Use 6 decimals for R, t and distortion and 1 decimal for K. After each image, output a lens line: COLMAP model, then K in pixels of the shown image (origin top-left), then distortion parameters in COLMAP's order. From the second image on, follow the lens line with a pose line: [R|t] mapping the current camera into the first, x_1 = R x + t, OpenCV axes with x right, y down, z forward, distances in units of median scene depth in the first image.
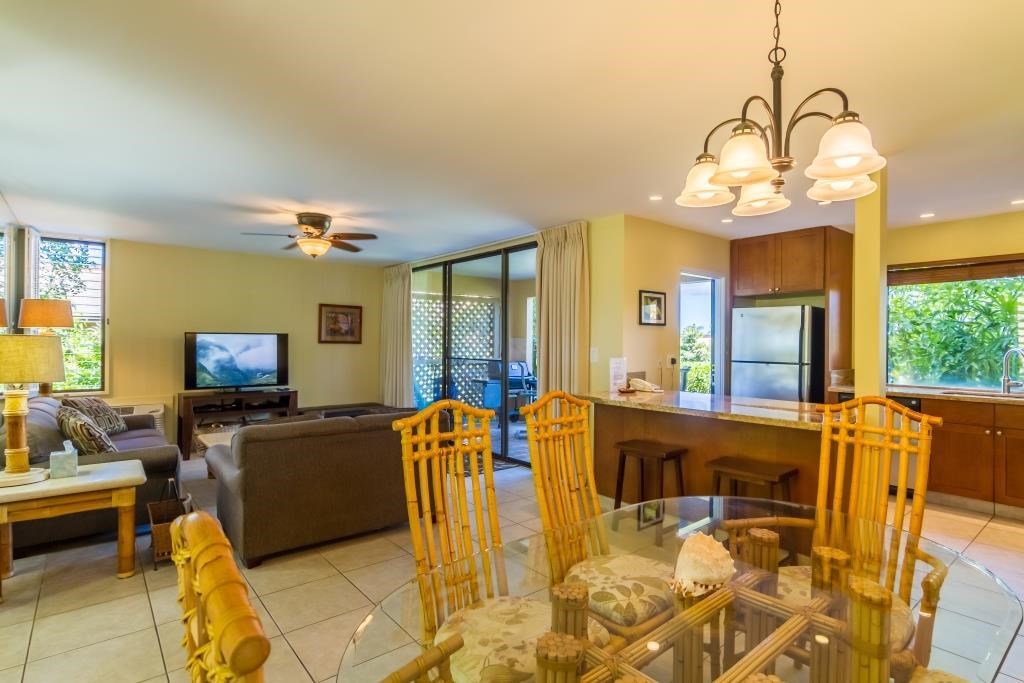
lens RADIAL K [[515.3, 0, 512.0], [0, 515.3, 341.5], [0, 0, 1]] dist [-0.002563, -0.000669]
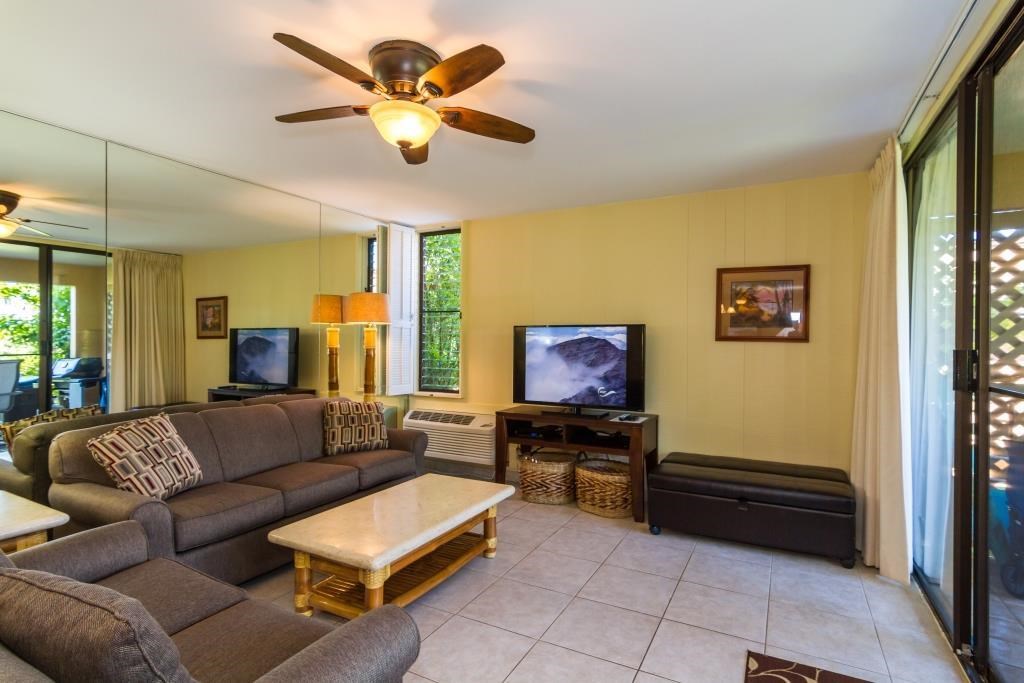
lens RADIAL K [[515.3, 0, 512.0], [0, 515.3, 341.5], [0, 0, 1]] dist [-0.002563, -0.000669]
pose [[0.382469, 0.000103, -0.923968, 0.051775], [-0.000064, 1.000000, 0.000084, 0.004219], [0.923968, 0.000027, 0.382469, 0.641329]]
